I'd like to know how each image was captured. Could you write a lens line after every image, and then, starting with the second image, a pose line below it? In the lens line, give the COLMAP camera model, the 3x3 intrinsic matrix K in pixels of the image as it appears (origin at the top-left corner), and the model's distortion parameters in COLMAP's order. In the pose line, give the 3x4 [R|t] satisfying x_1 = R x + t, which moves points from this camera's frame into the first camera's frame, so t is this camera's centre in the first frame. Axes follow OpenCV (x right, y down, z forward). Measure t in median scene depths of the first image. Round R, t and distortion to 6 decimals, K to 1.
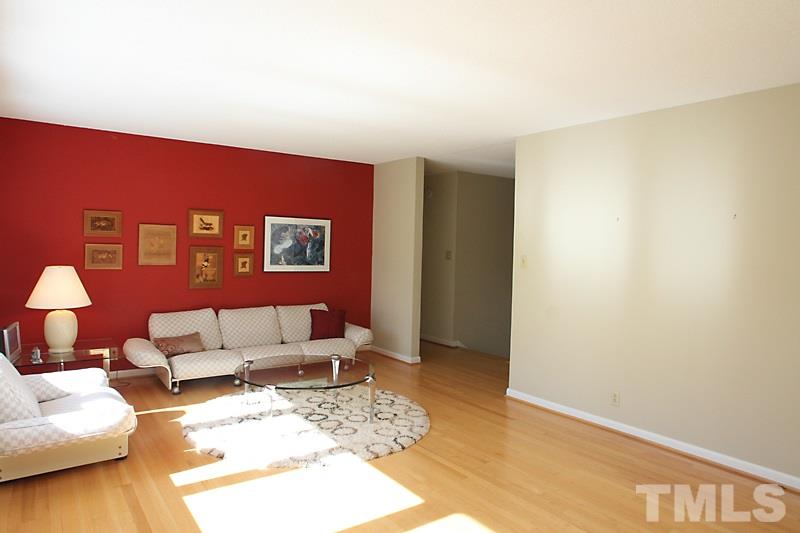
lens RADIAL K [[517.9, 0, 397.2], [0, 517.9, 265.2], [0, 0, 1]] dist [-0.081084, 0.000411]
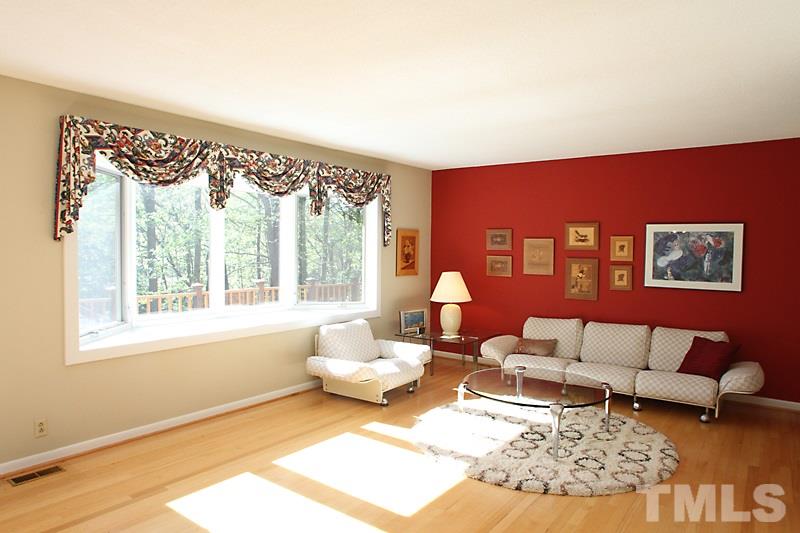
lens RADIAL K [[517.9, 0, 397.2], [0, 517.9, 265.2], [0, 0, 1]] dist [-0.081084, 0.000411]
pose [[0.271058, 0.005360, -0.962548, 0.507927], [-0.042415, 0.999080, -0.006381, -0.000408], [0.961628, 0.042556, 0.271036, 0.372161]]
